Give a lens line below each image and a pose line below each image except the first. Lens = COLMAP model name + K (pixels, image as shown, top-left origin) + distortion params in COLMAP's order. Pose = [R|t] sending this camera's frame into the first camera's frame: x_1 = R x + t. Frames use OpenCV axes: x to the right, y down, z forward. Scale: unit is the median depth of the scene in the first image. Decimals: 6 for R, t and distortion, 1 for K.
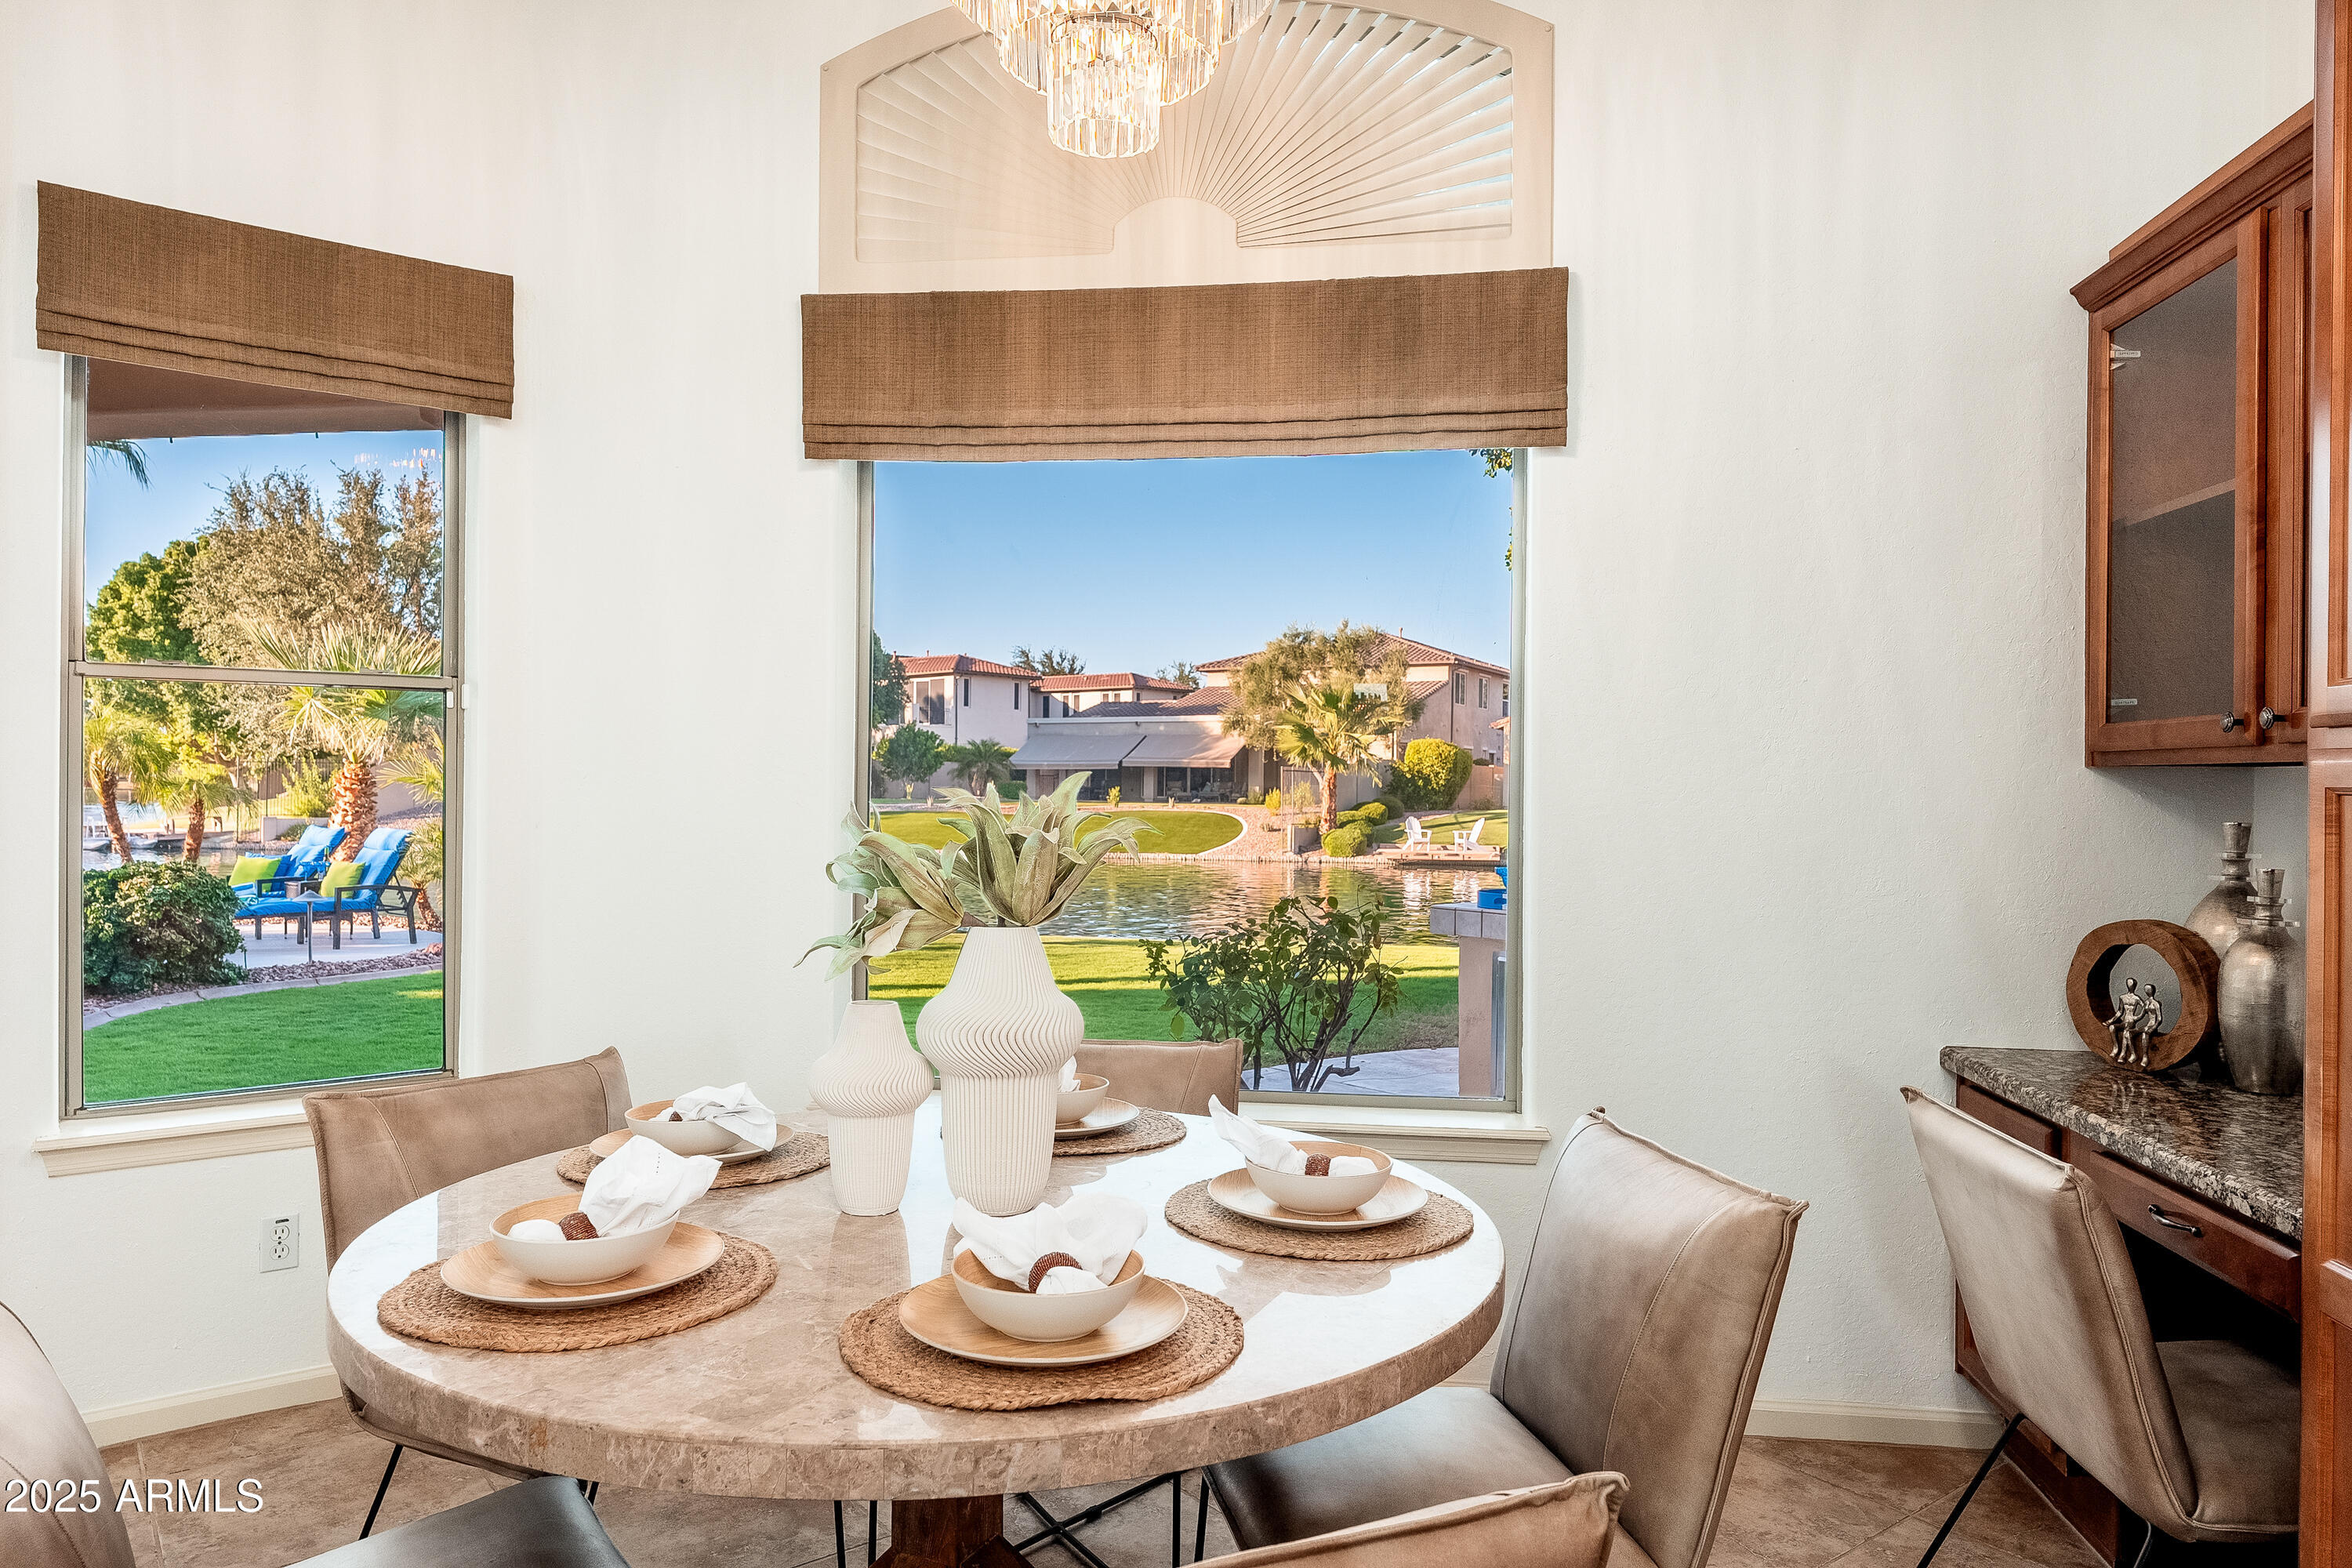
lens RADIAL K [[1512.4, 0, 1176.0], [0, 1512.4, 784.0], [0, 0, 1]] dist [-0.000911, 0.000848]
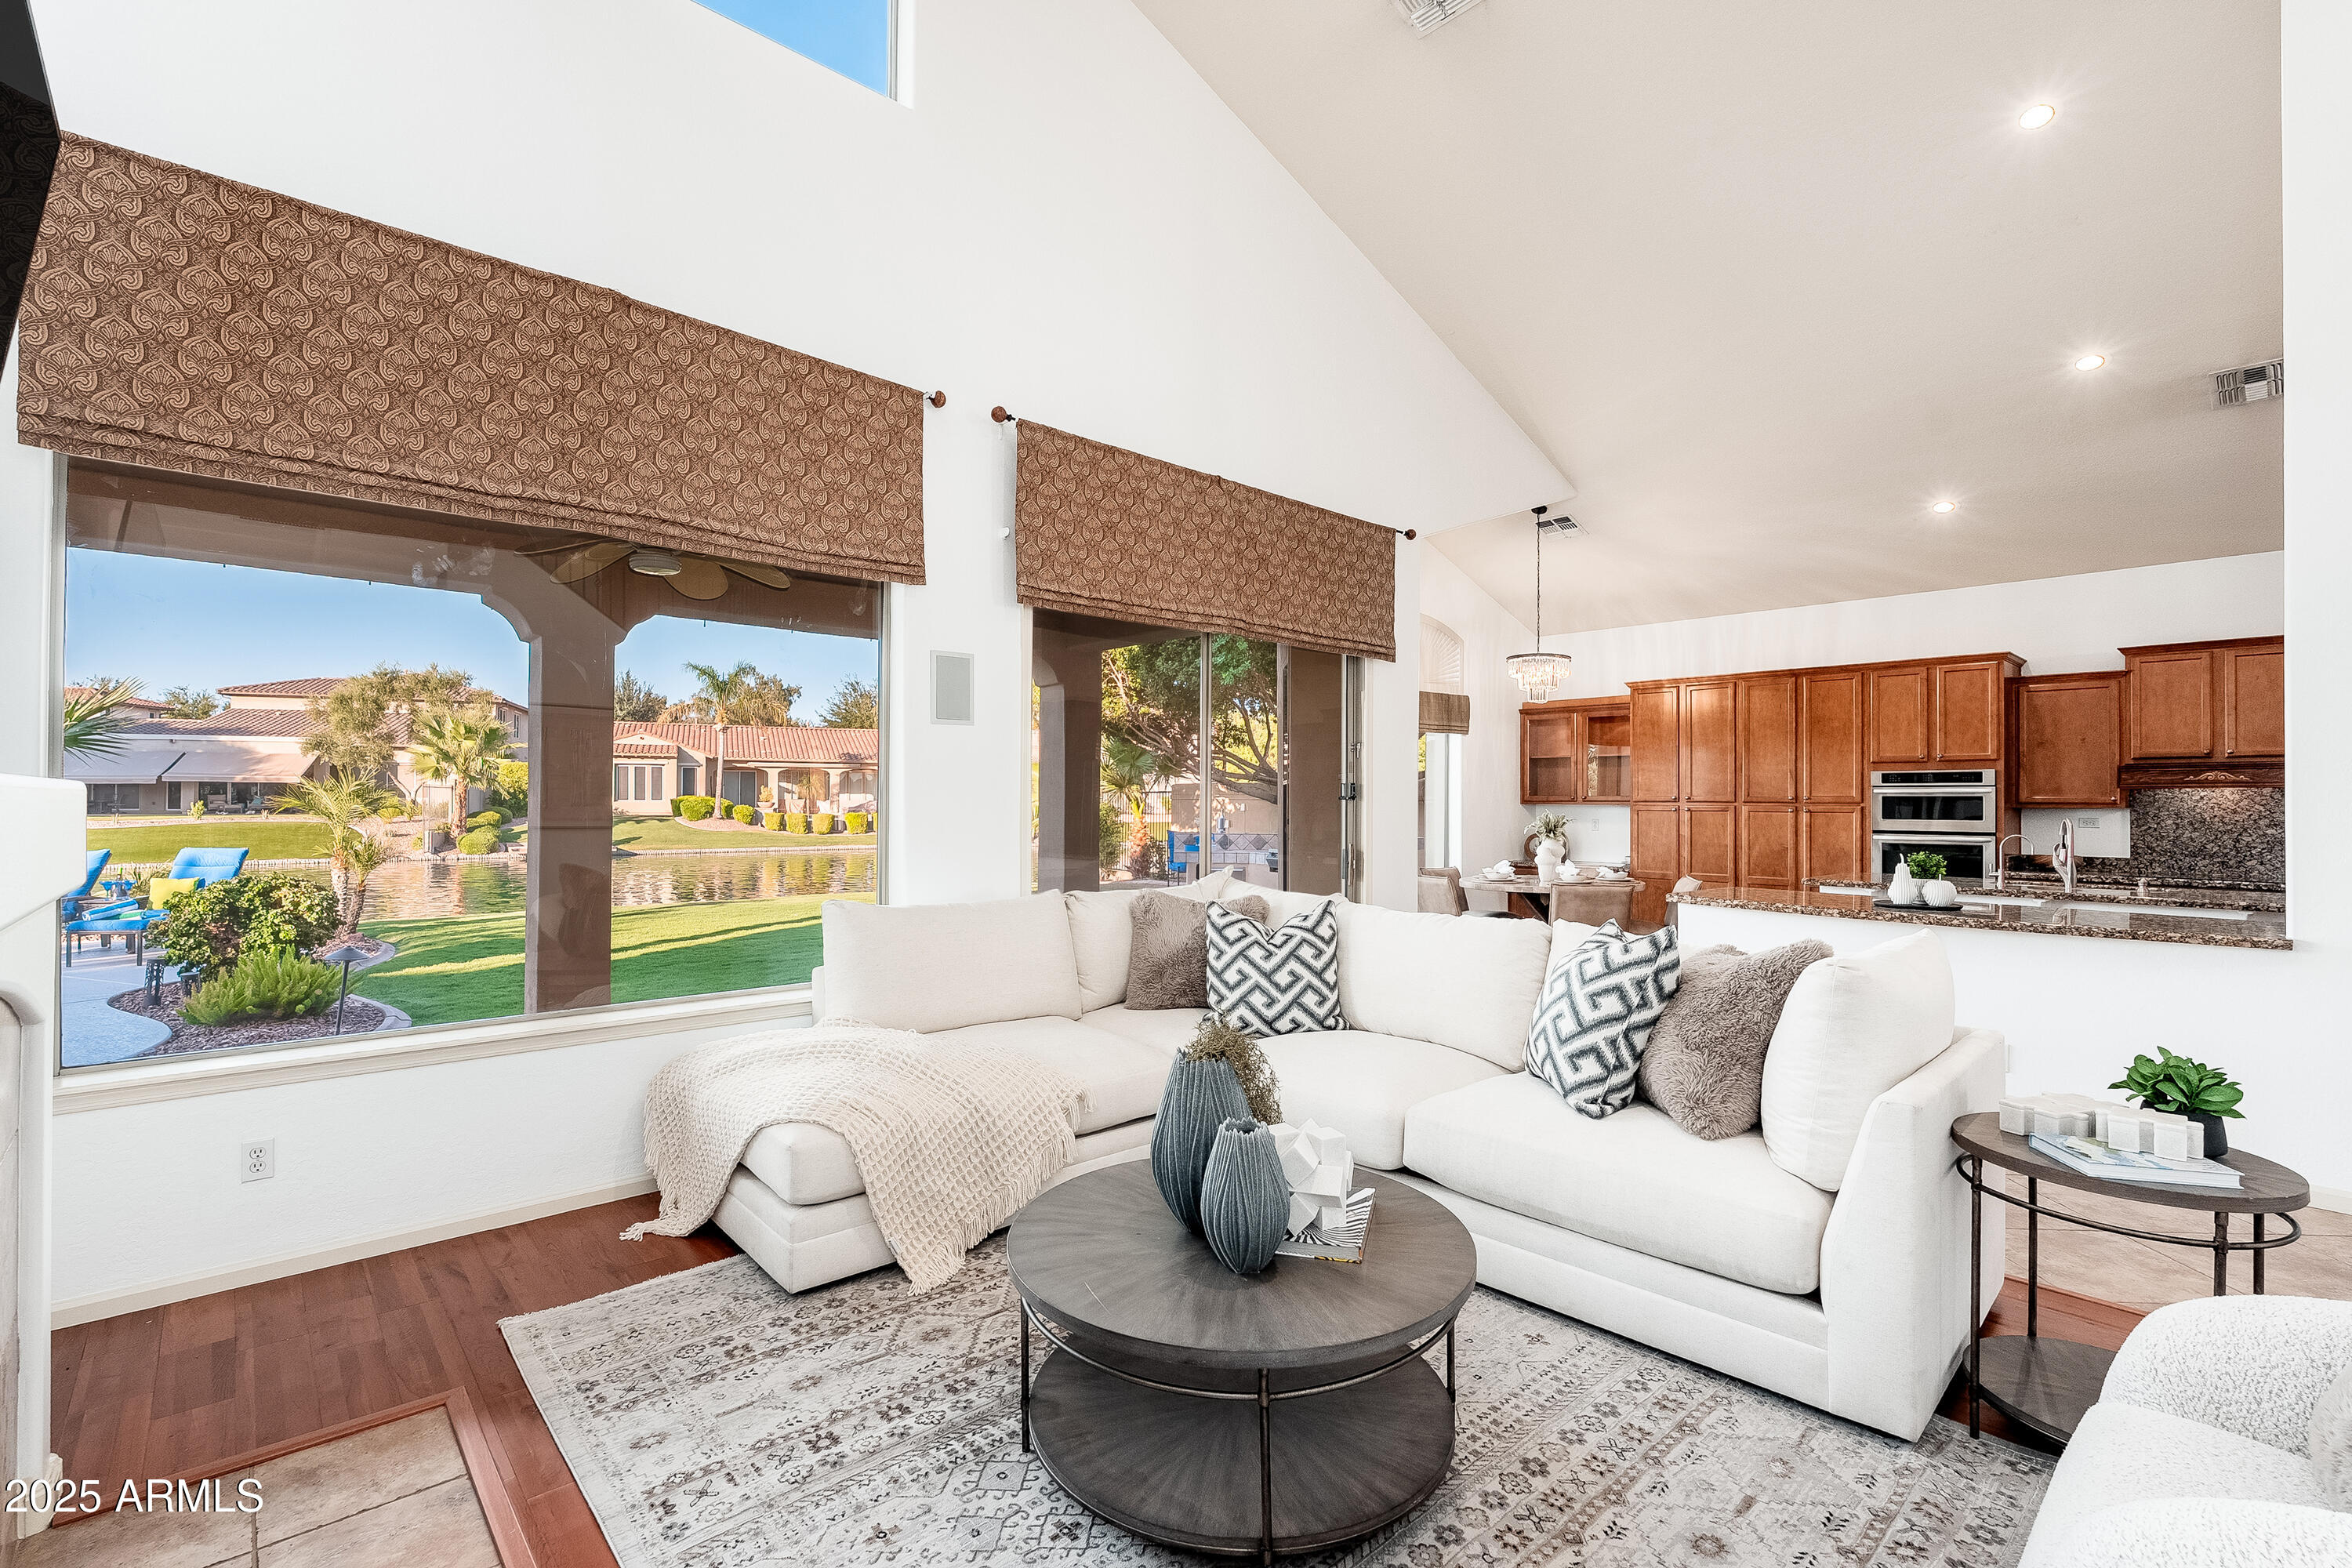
lens RADIAL K [[1046.0, 0, 1176.4], [0, 1046.0, 789.1], [0, 0, 1]] dist [-0.002120, 0.000063]
pose [[0.643620, 0.001808, 0.765343, -0.176338], [0.001289, 0.999993, -0.003447, -0.003133], [-0.765344, 0.003205, 0.643614, -0.023355]]
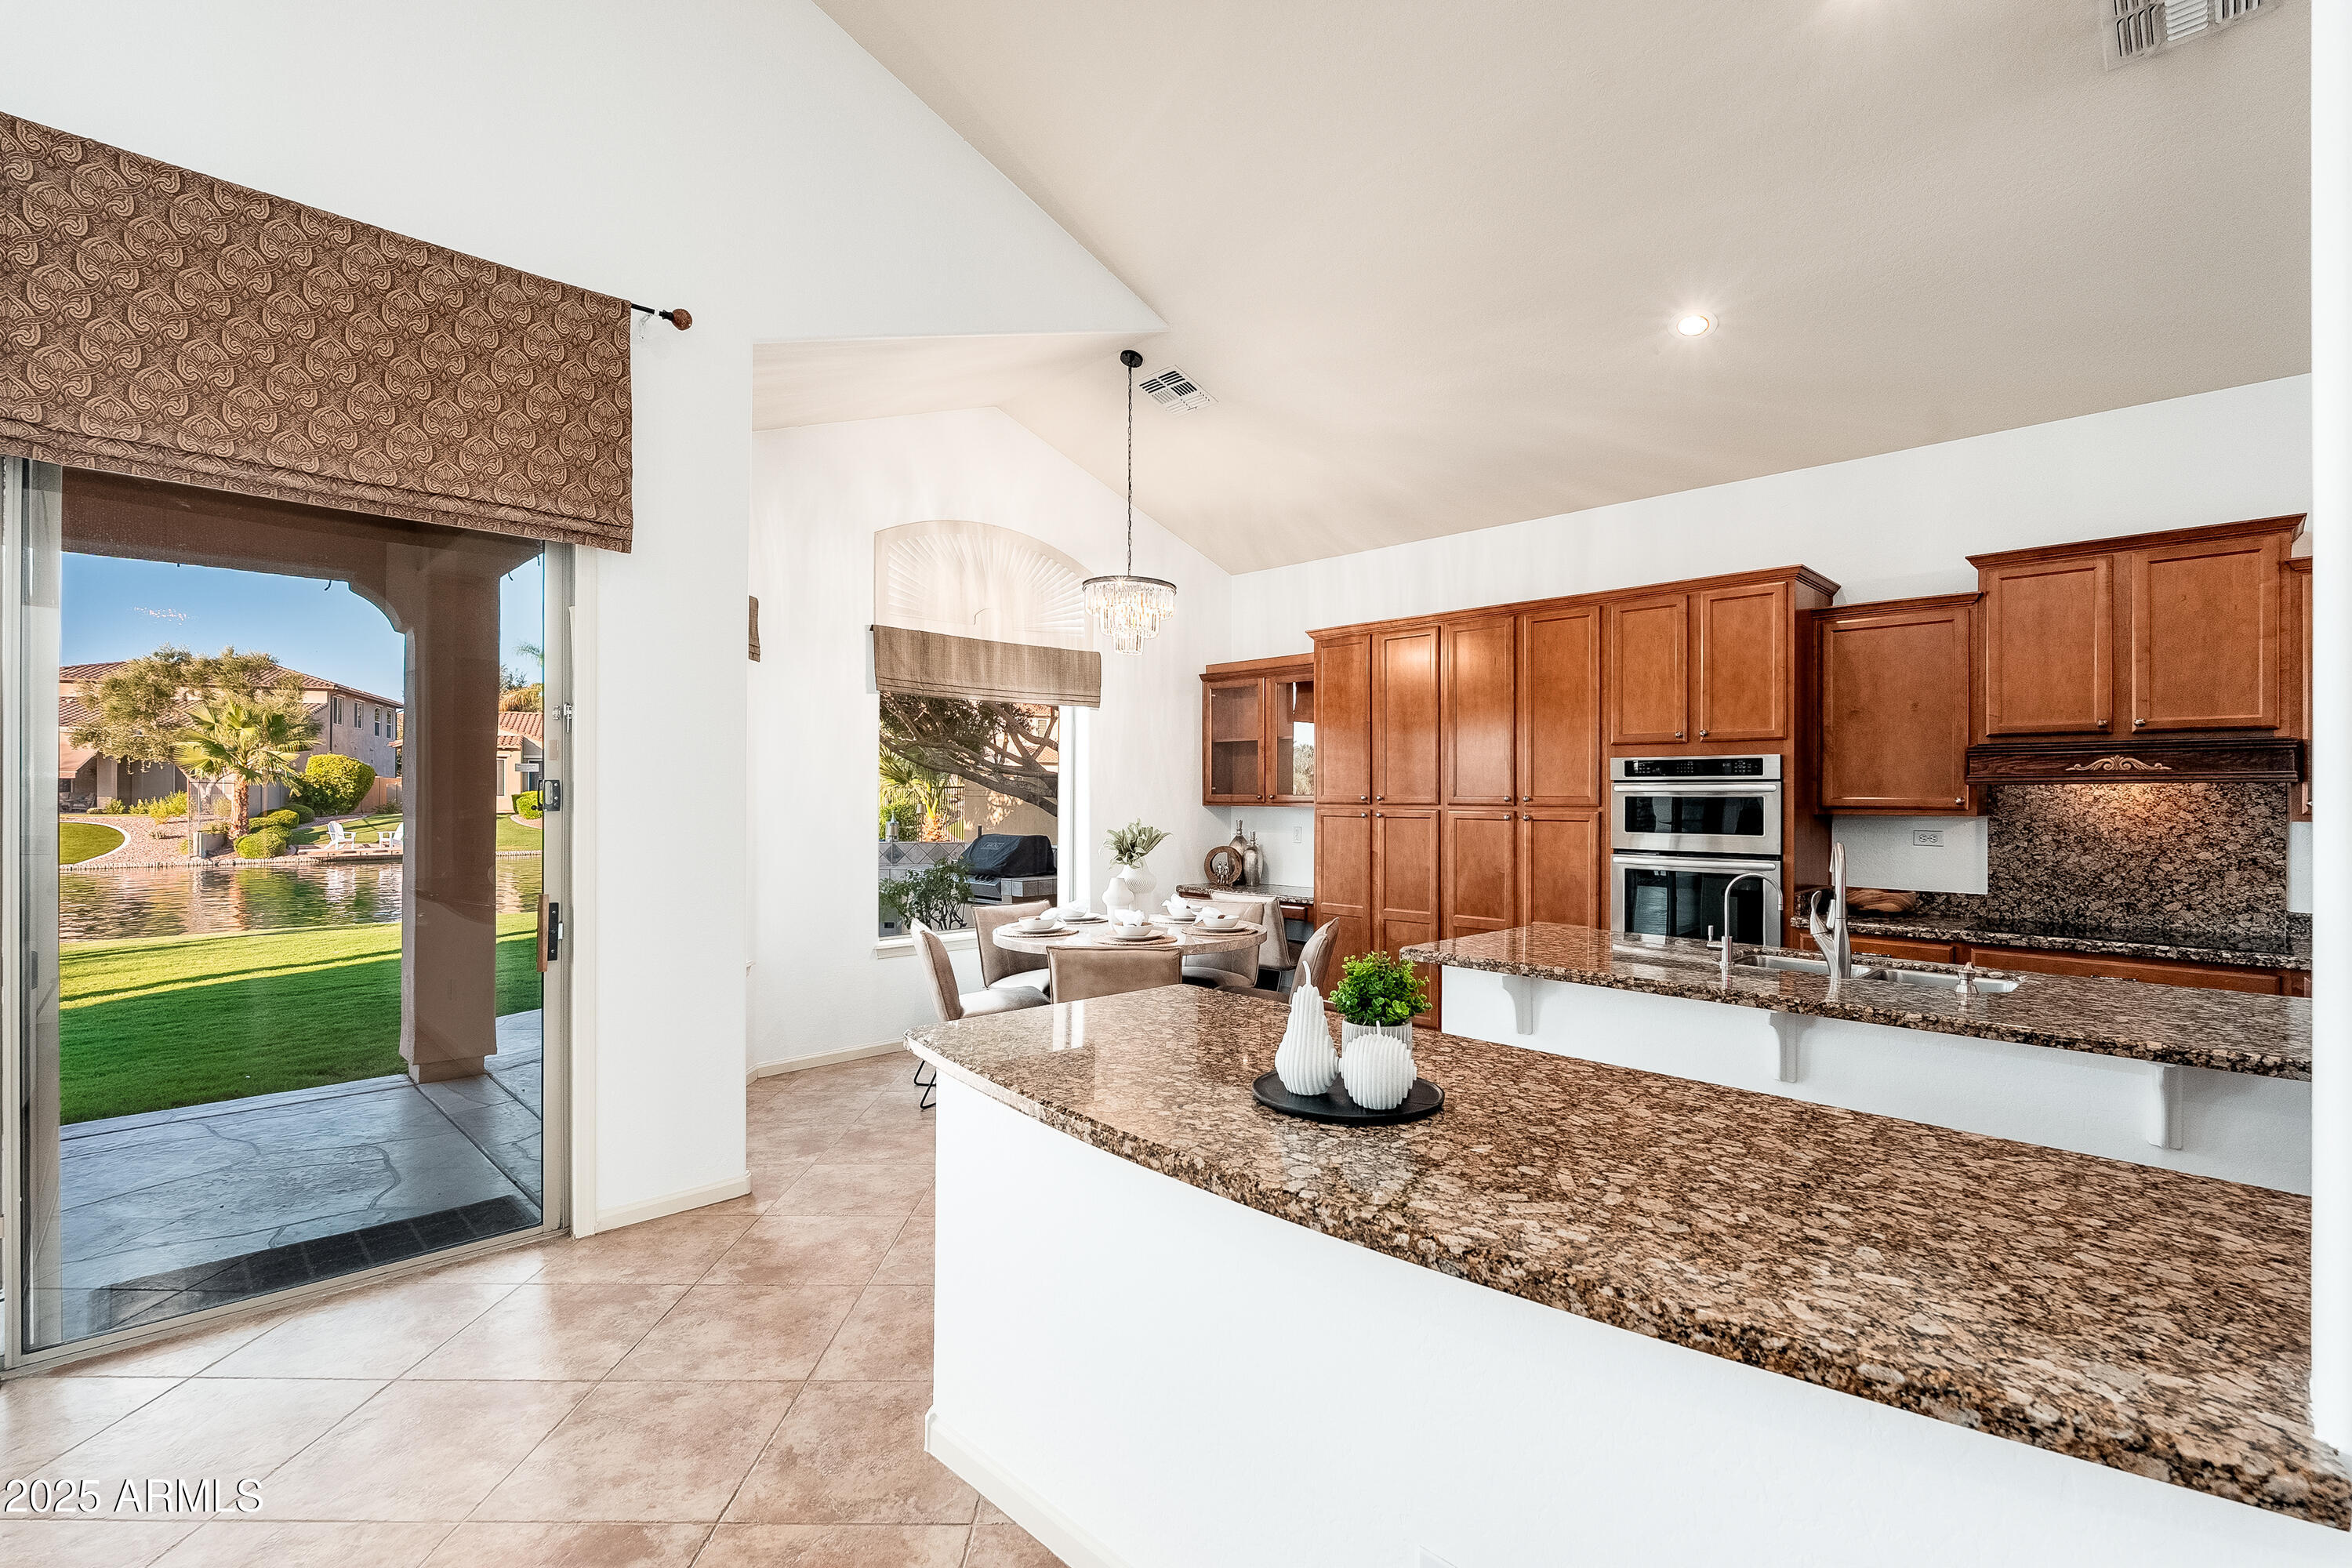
lens RADIAL K [[1057.4, 0, 1175.4], [0, 1057.4, 788.9], [0, 0, 1]] dist [-0.003582, 0.000311]
pose [[0.611088, -0.005428, 0.791544, -0.091606], [0.004246, 0.999985, 0.003580, -0.003776], [-0.791551, 0.001173, 0.611102, -0.031990]]
